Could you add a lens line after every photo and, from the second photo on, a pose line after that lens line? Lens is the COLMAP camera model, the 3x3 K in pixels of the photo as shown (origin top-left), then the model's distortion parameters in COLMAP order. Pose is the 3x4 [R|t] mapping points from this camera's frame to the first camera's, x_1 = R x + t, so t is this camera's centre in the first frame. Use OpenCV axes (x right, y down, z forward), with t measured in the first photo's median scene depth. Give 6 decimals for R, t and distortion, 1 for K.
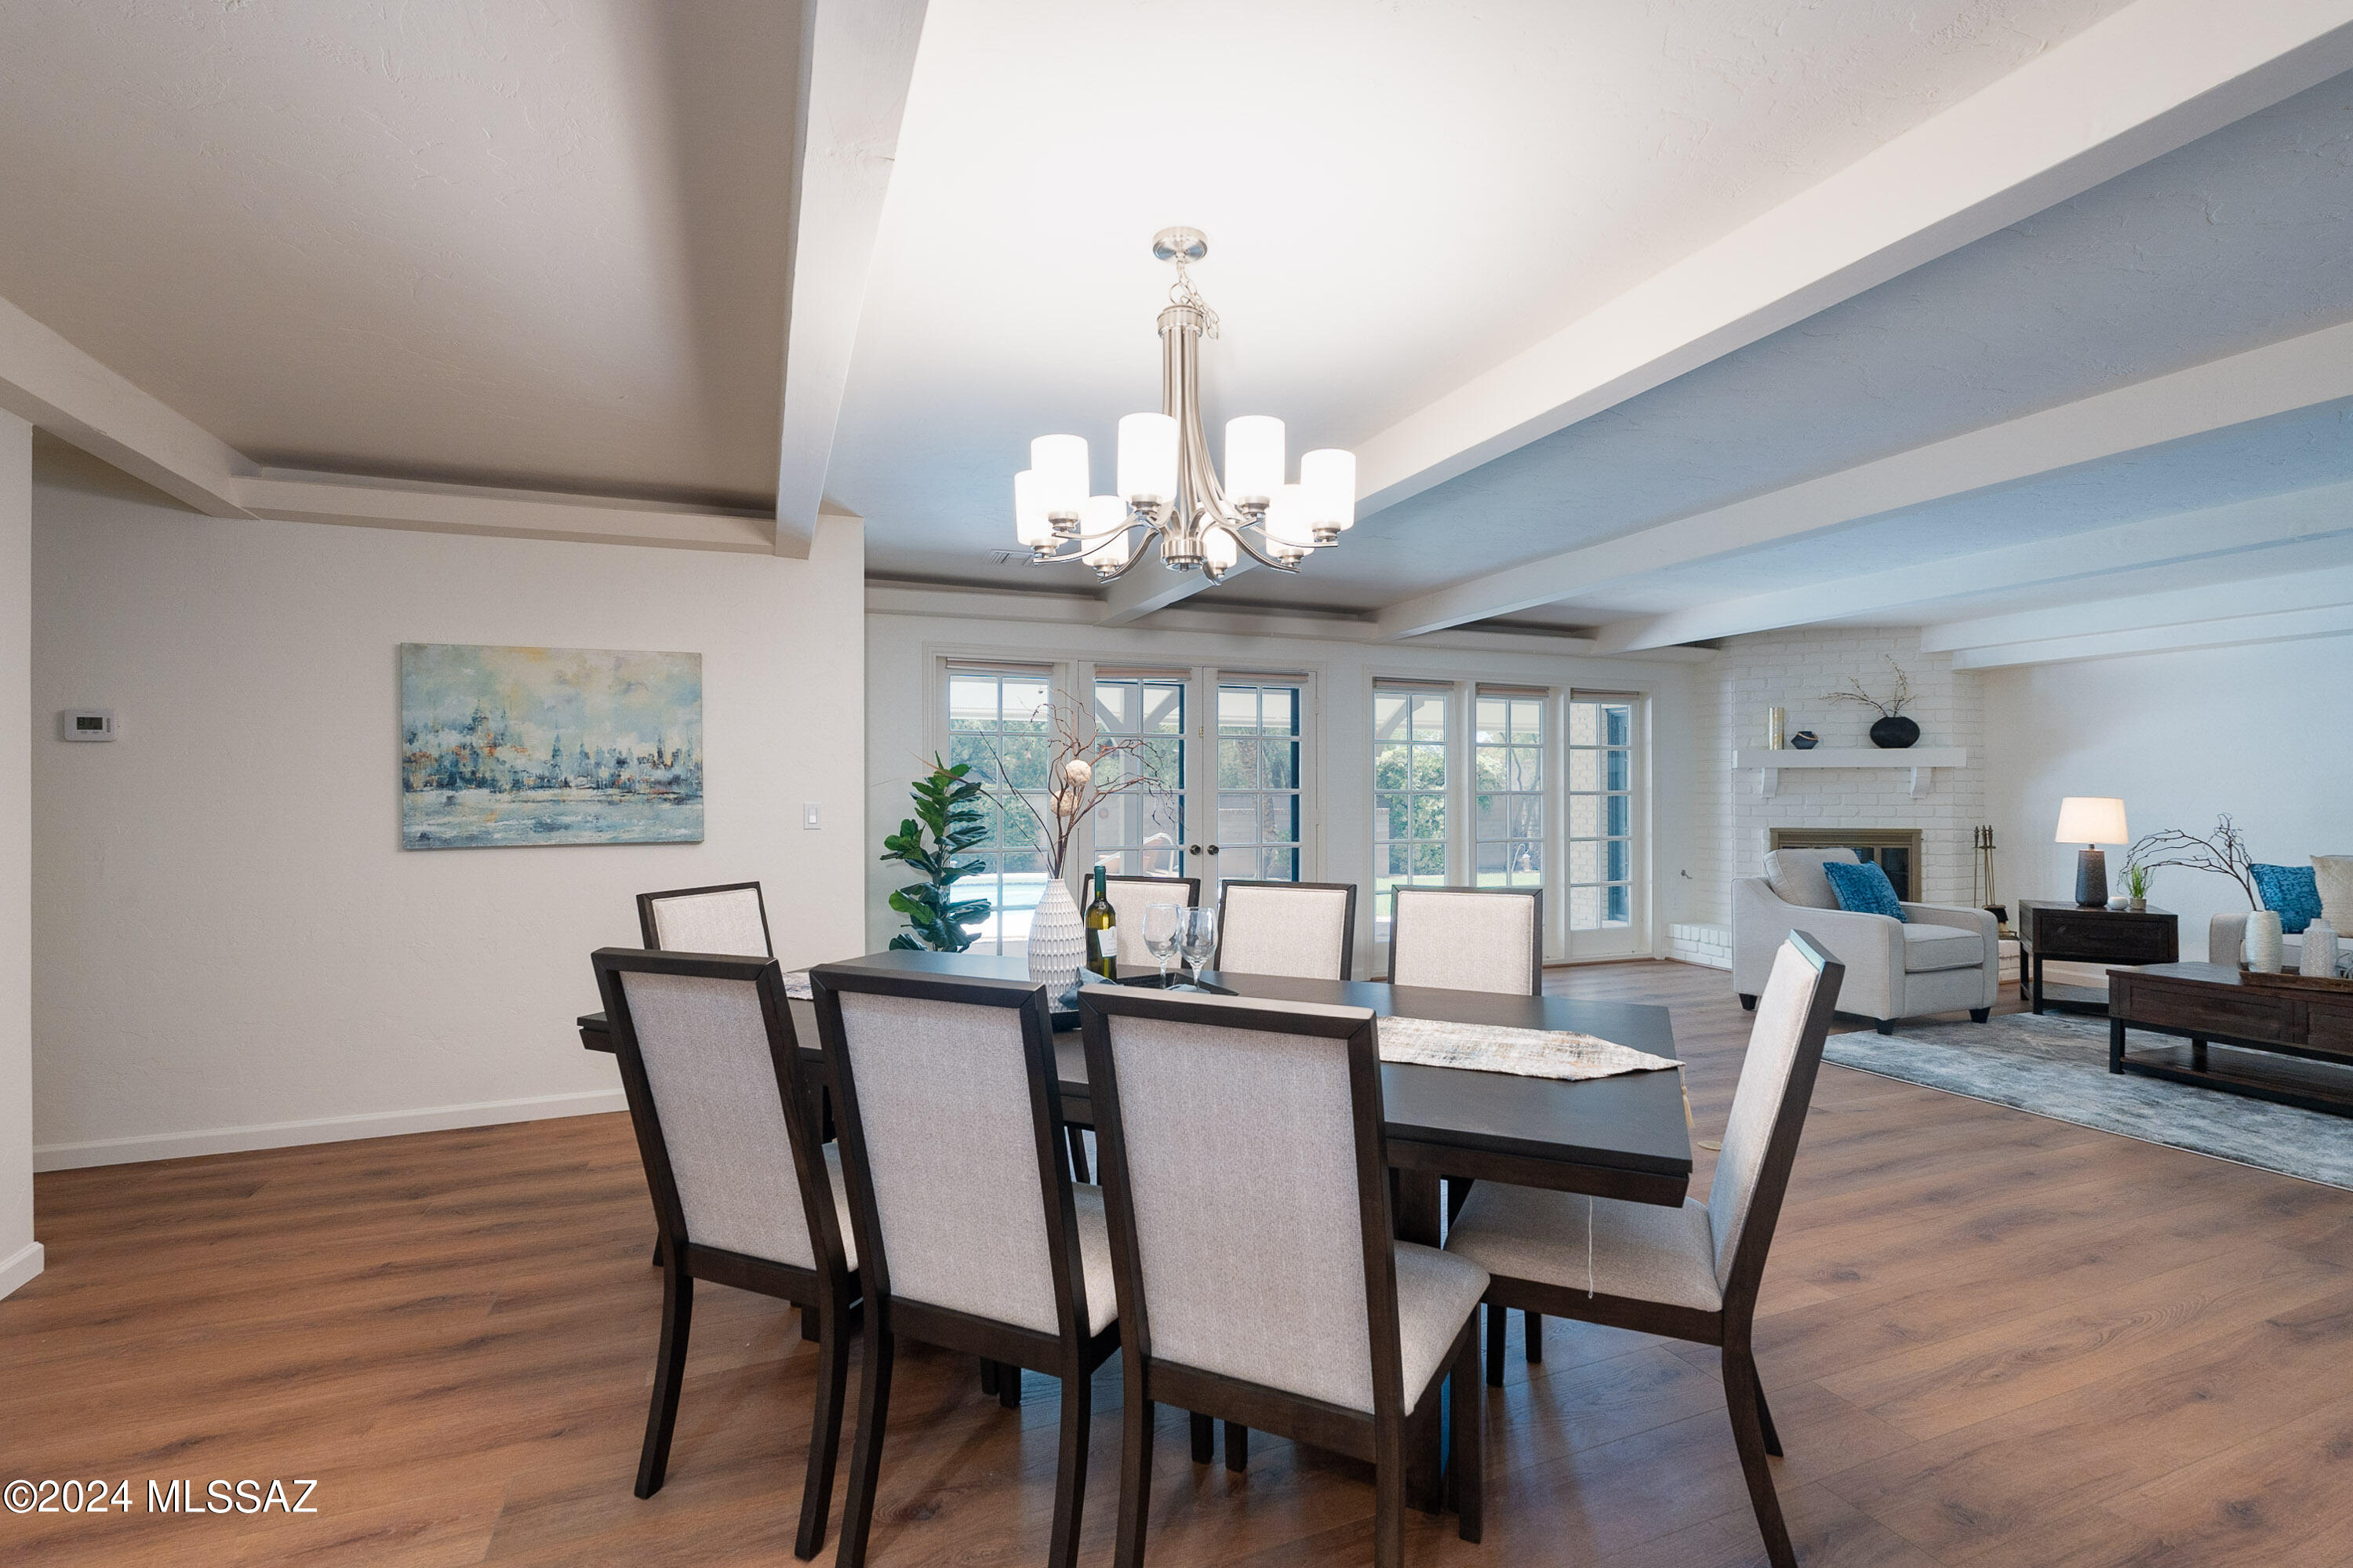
lens RADIAL K [[1035.9, 0, 1164.8], [0, 1035.9, 798.6], [0, 0, 1]] dist [-0.003366, -0.000006]
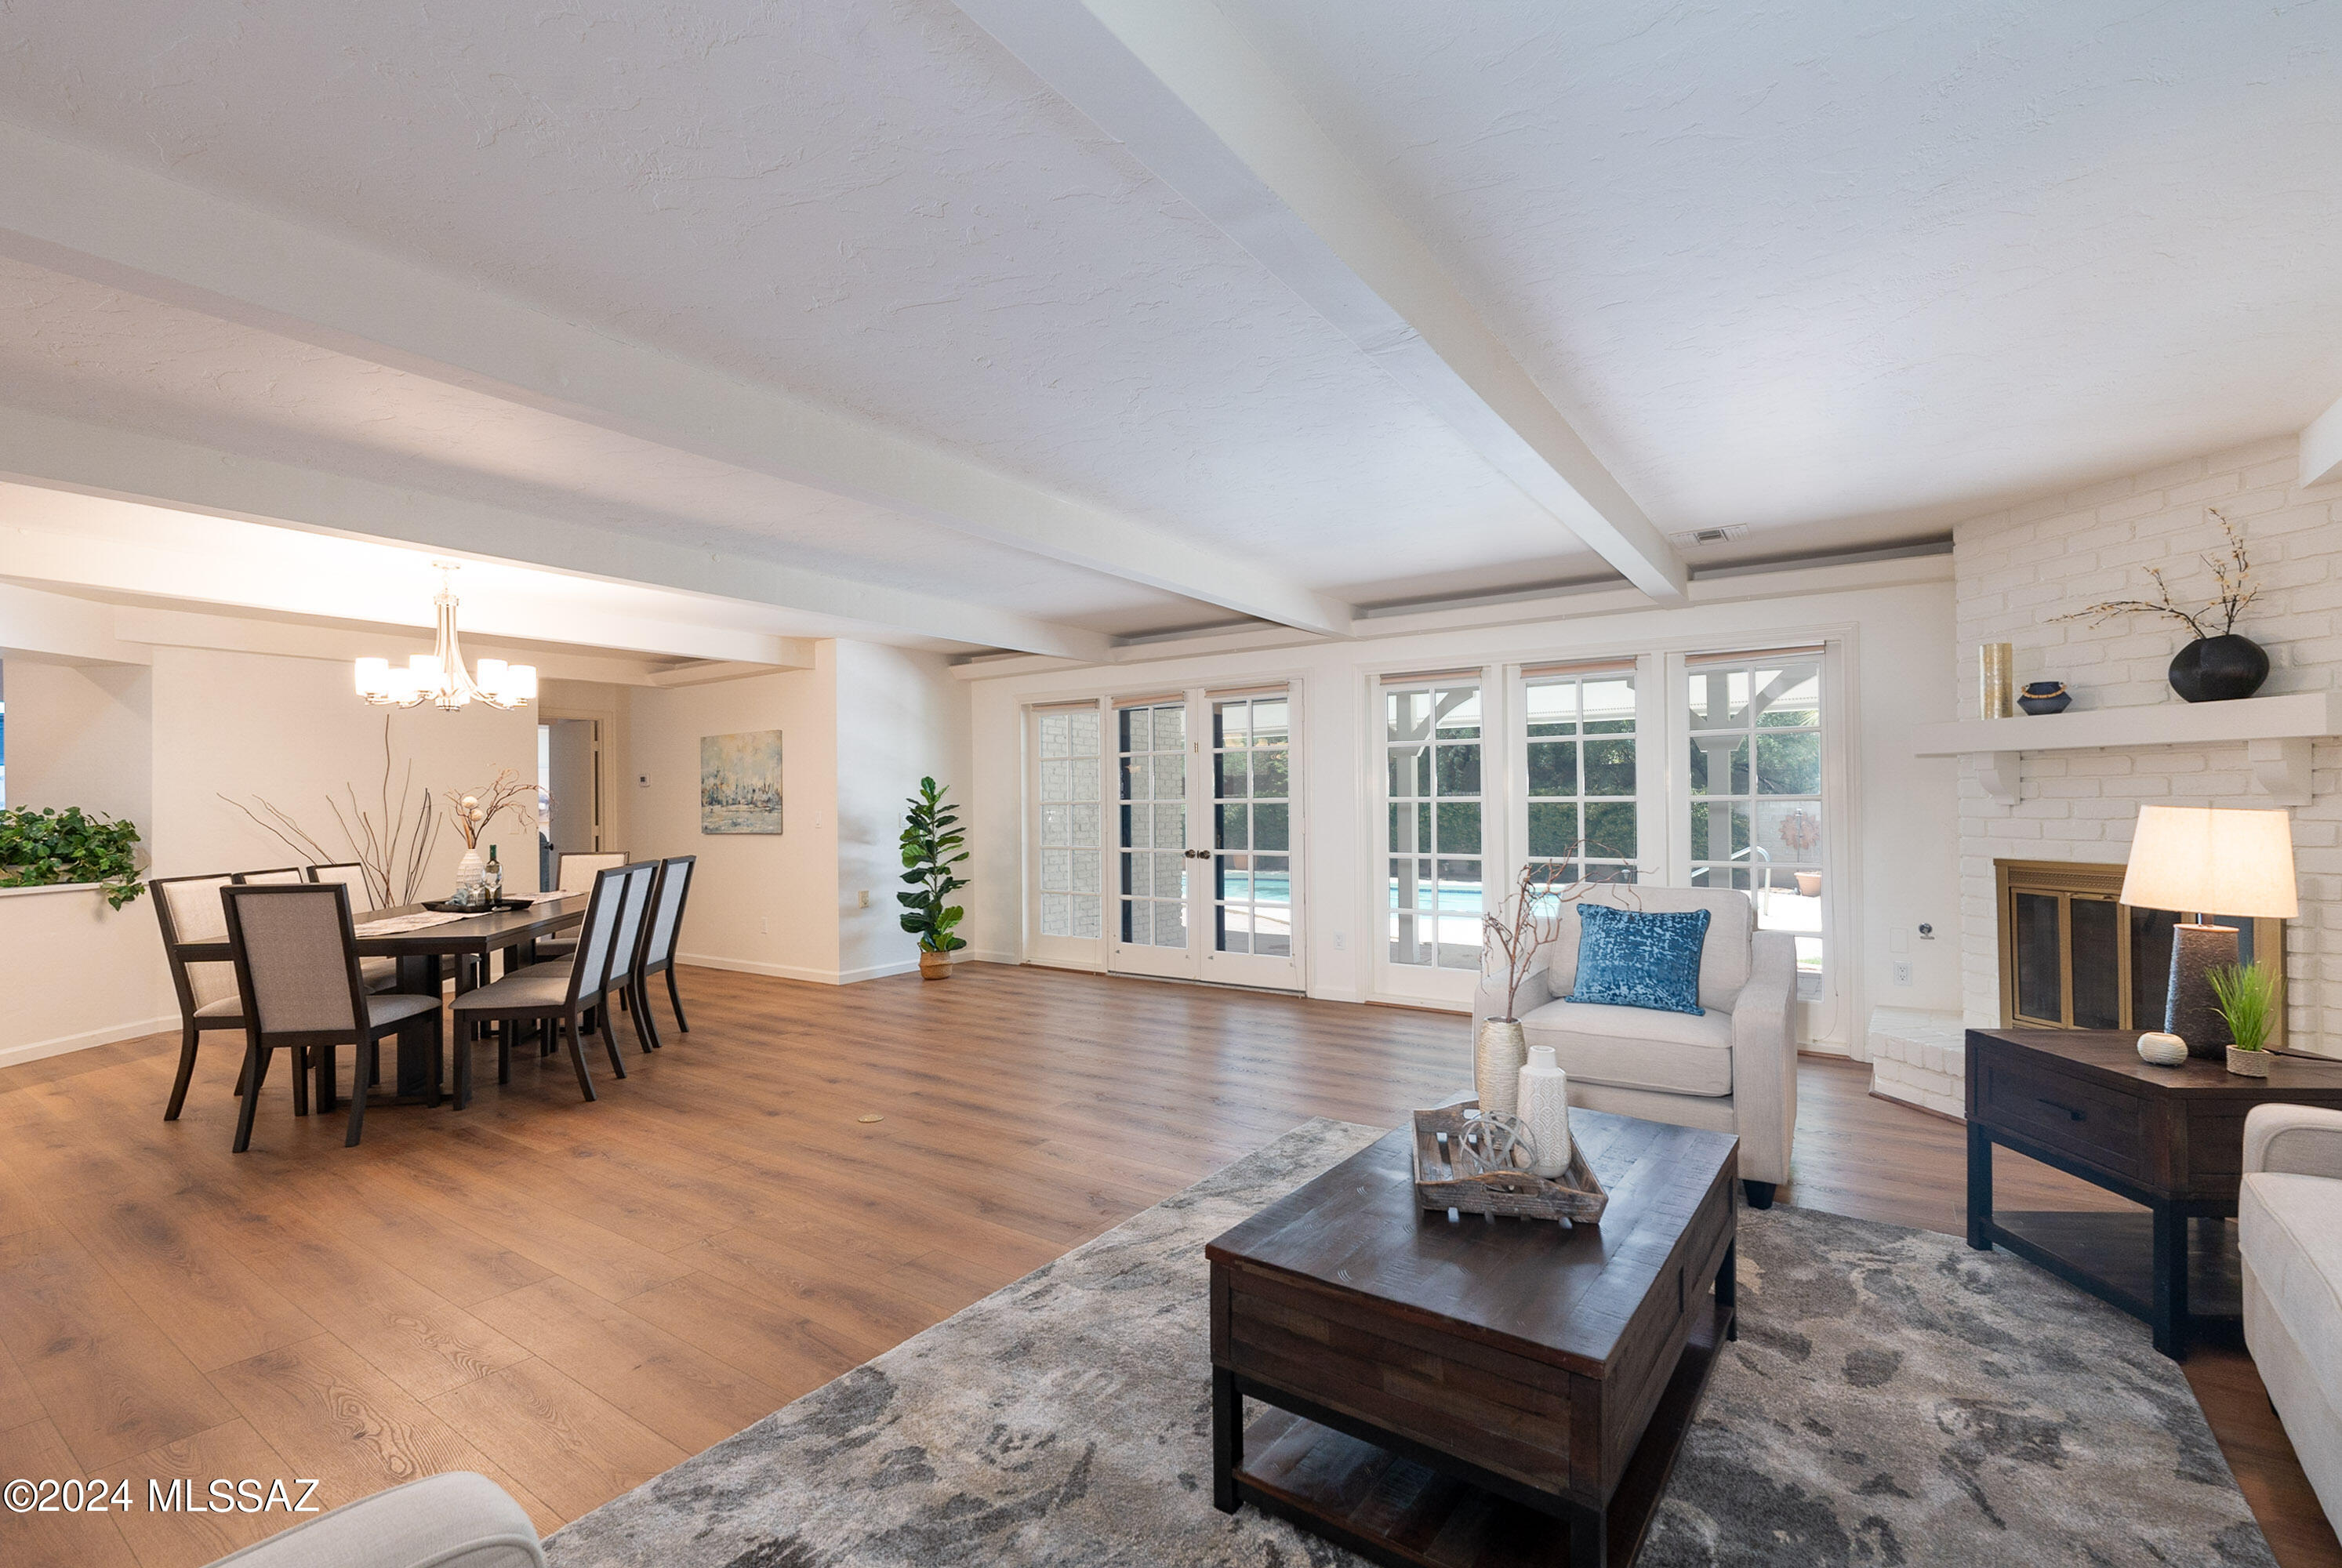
lens RADIAL K [[1034.7, 0, 1163.2], [0, 1034.7, 788.6], [0, 0, 1]] dist [-0.004387, -0.000158]
pose [[0.552664, -0.016031, -0.833250, 1.427939], [0.005068, 0.999861, -0.015876, -0.004698], [0.833389, 0.004551, 0.552668, 0.552850]]
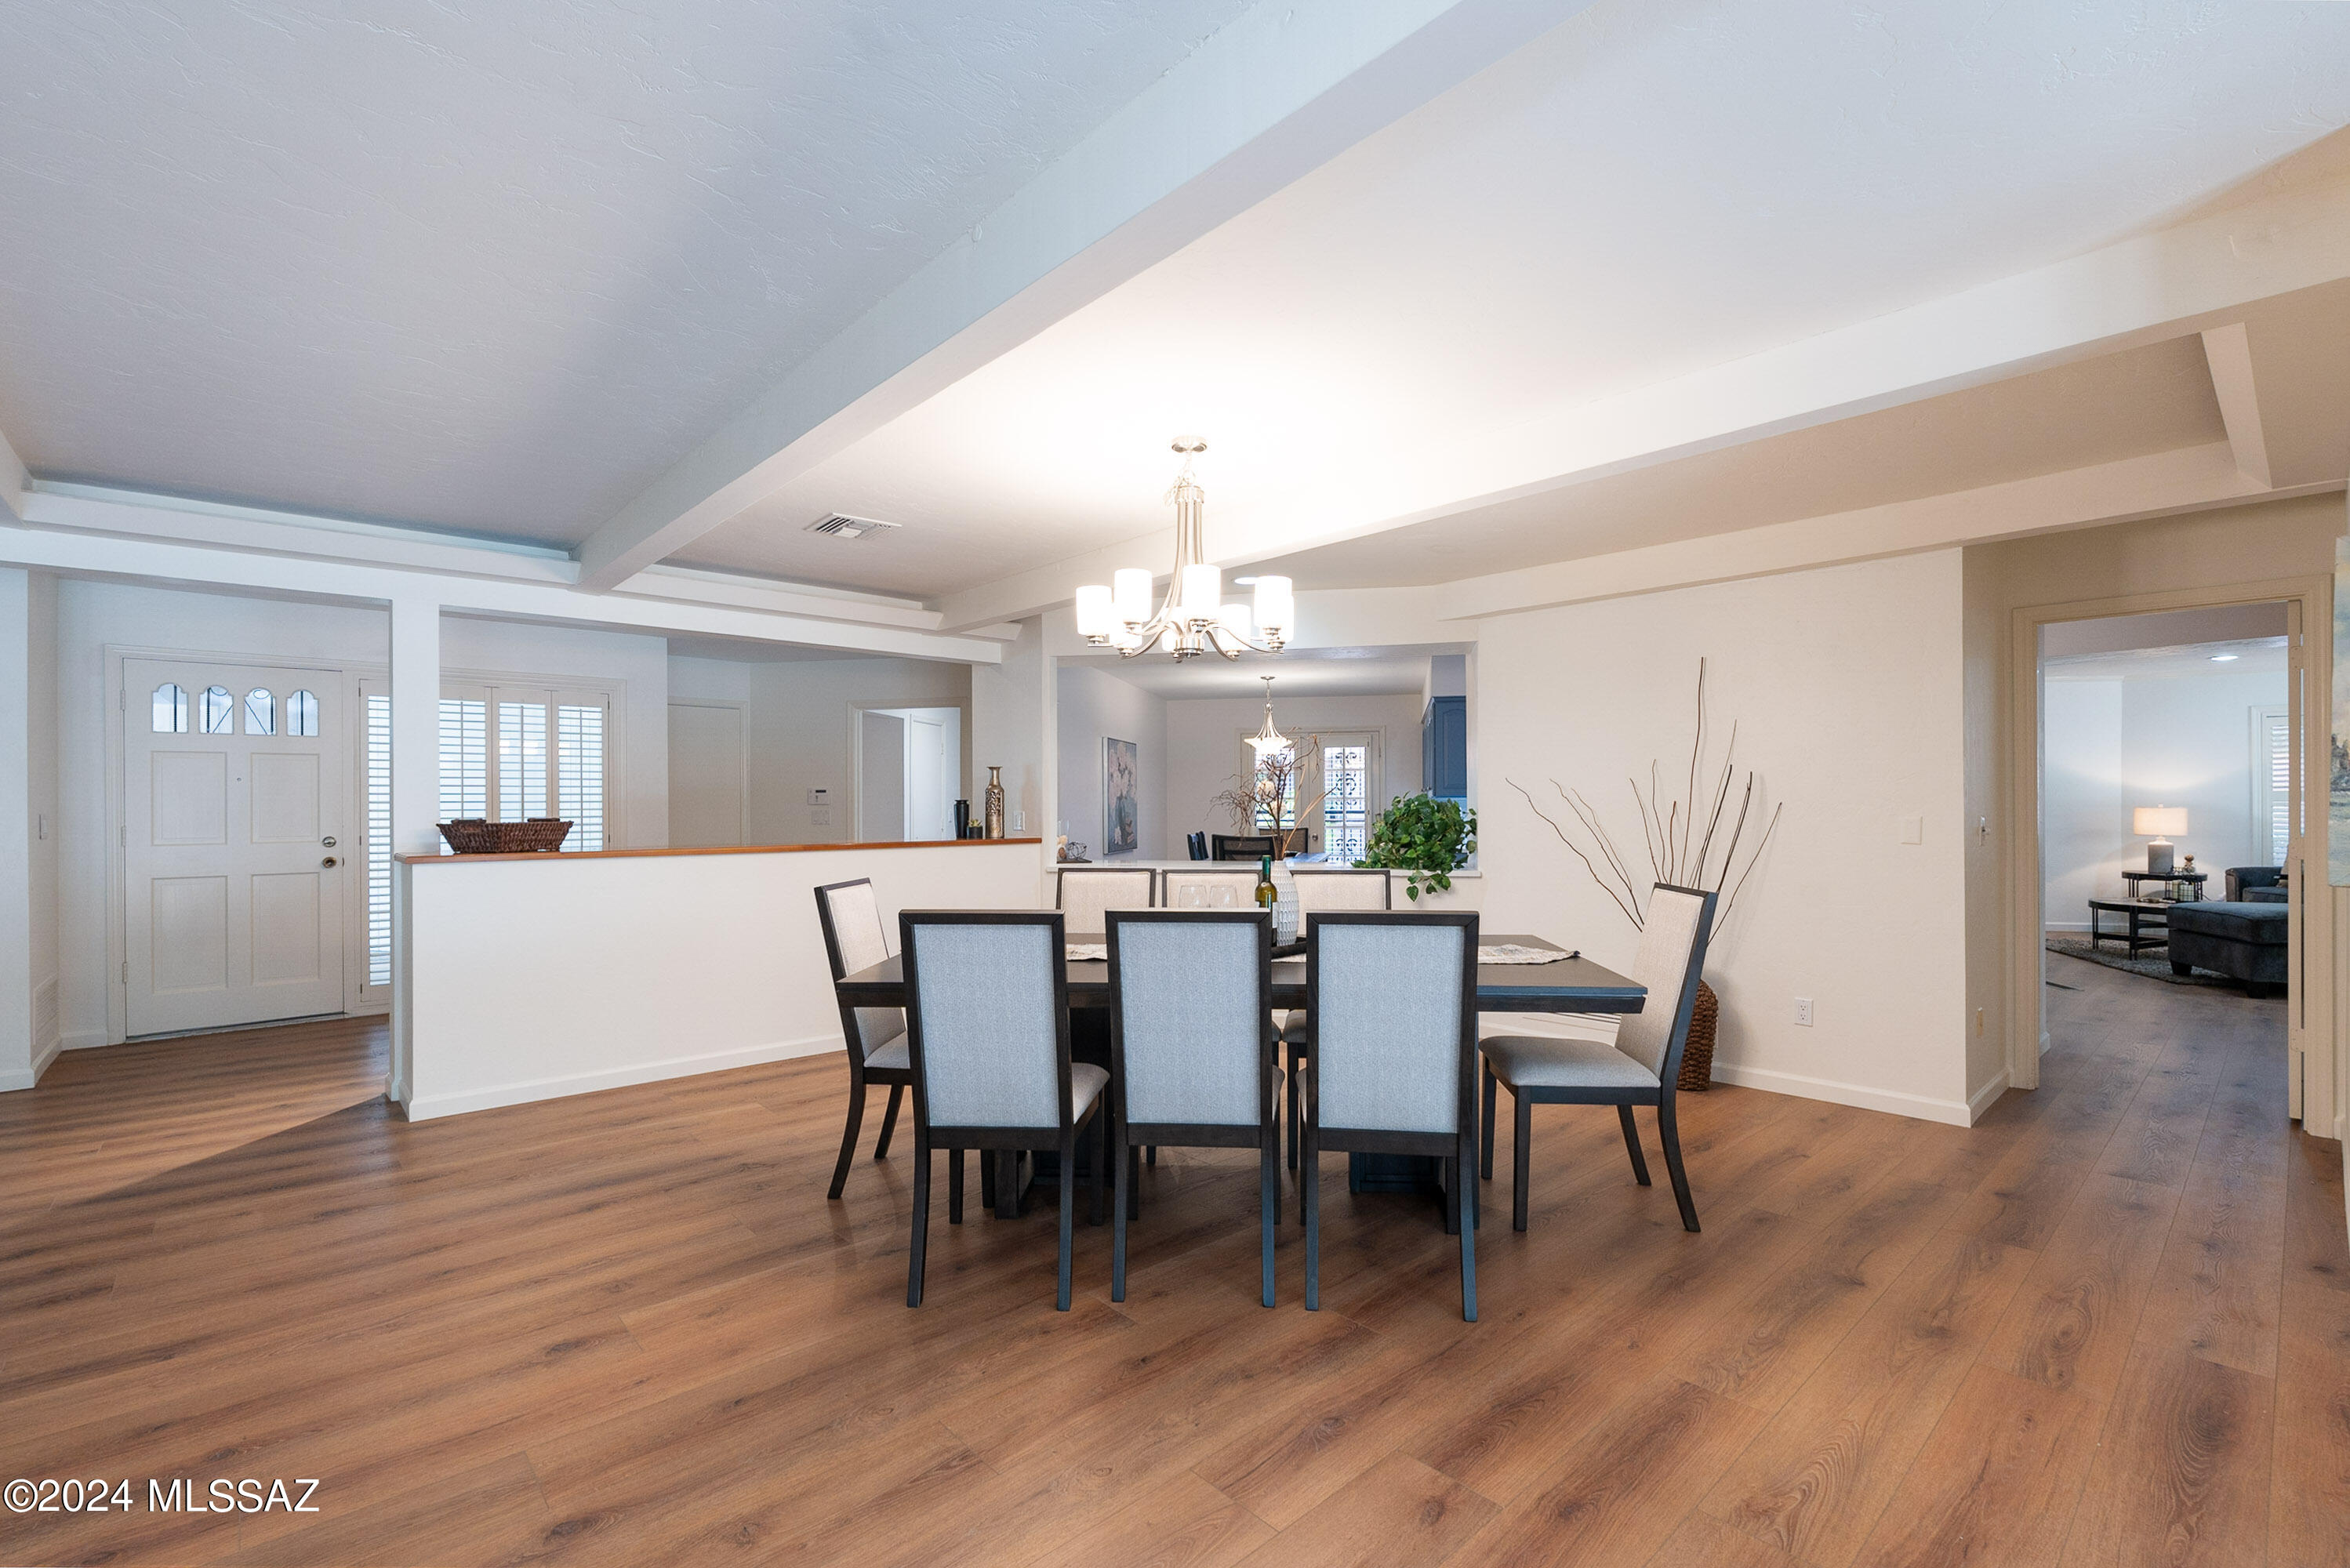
lens RADIAL K [[1030.6, 0, 1175.0], [0, 1030.6, 784.0], [0, 0, 1]] dist [-0.003492, 0.000279]
pose [[-0.937655, -0.000810, -0.347565, 0.300594], [0.003289, 0.999932, -0.011203, -0.007626], [0.347551, -0.011647, -0.937589, 1.273330]]
